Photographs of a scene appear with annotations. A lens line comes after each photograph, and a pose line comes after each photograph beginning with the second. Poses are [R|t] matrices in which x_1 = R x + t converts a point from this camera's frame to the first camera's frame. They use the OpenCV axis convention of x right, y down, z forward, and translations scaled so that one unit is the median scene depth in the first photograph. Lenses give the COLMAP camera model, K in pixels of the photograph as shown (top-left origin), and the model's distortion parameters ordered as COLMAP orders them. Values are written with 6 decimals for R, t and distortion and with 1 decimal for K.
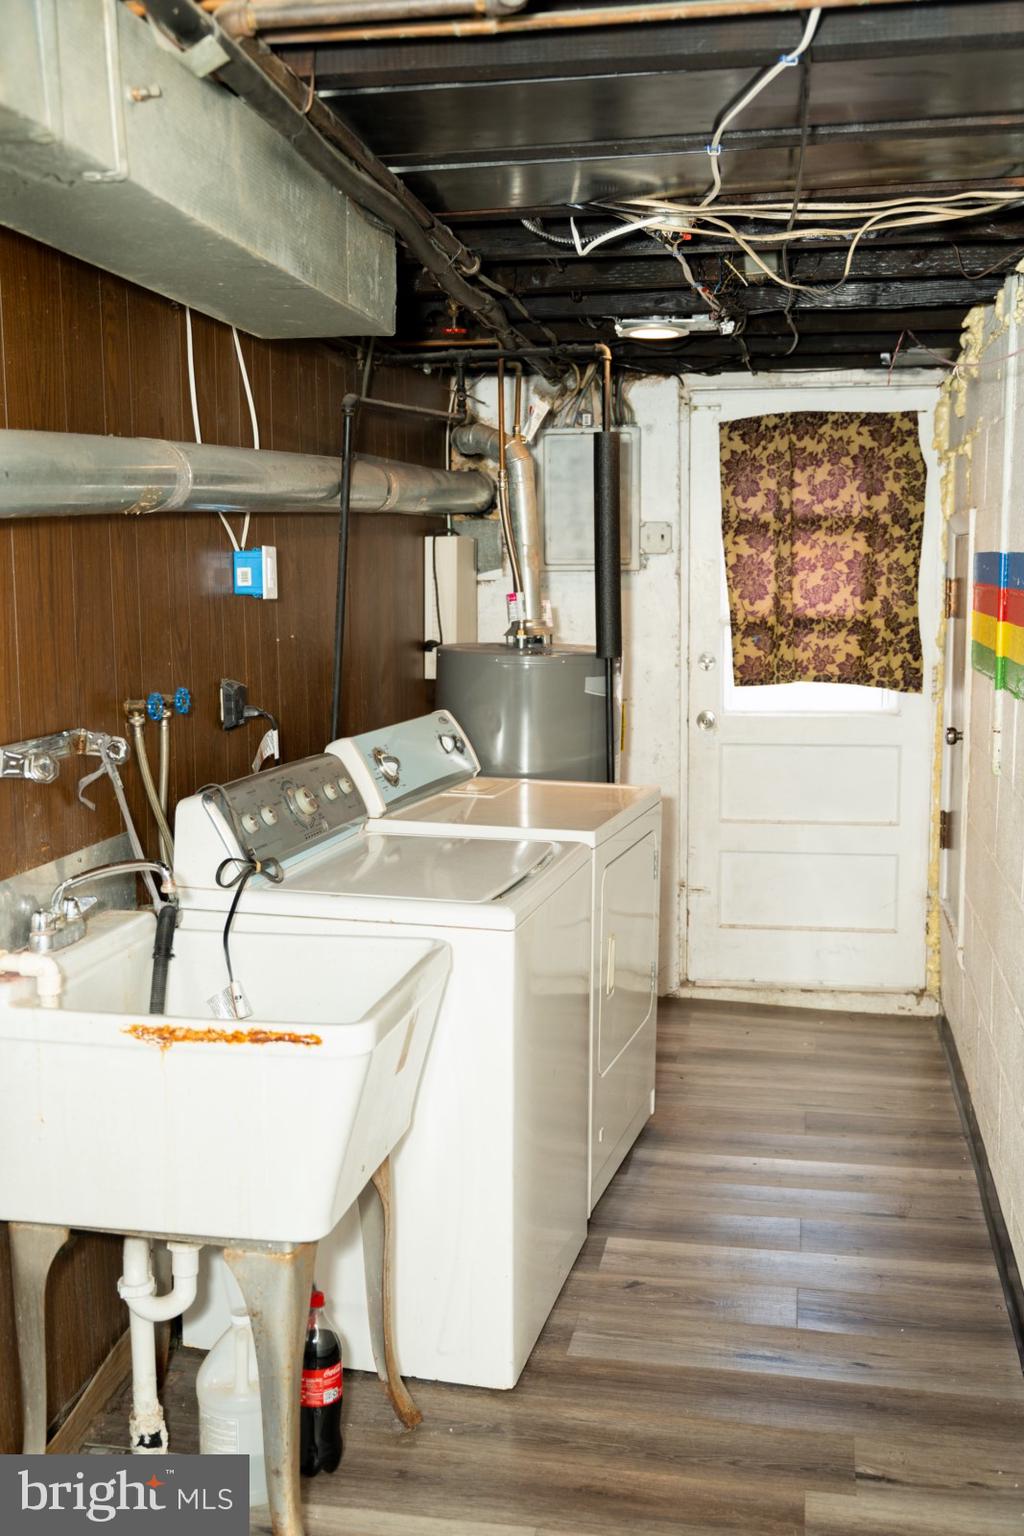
lens RADIAL K [[1561.3, 0, 510.4], [0, 1561.3, 767.8], [0, 0, 1]] dist [0.000860, 0.000000]
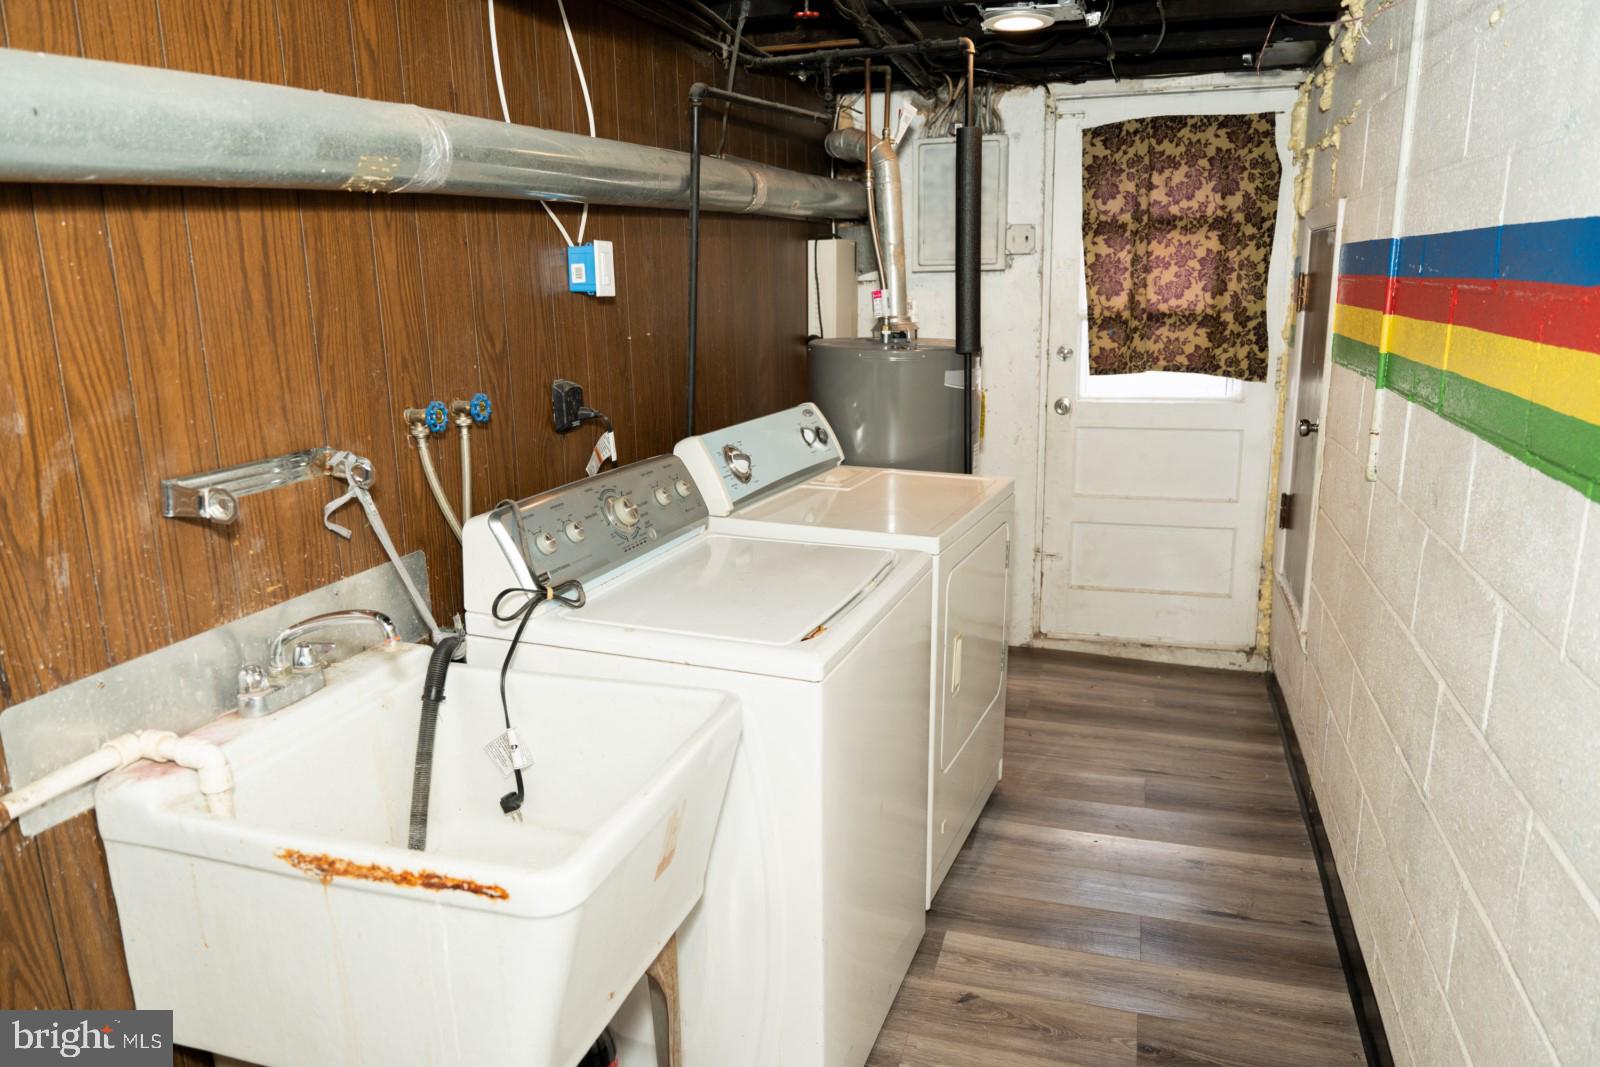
lens RADIAL K [[1074.6, 0, 805.4], [0, 1074.6, 535.6], [0, 0, 1]] dist [-0.002415, -0.018796]
pose [[0.993719, 0.014853, -0.110915, 0.037231], [-0.002984, 0.994317, 0.106416, -0.025152], [0.111865, -0.105417, 0.988116, 0.270222]]
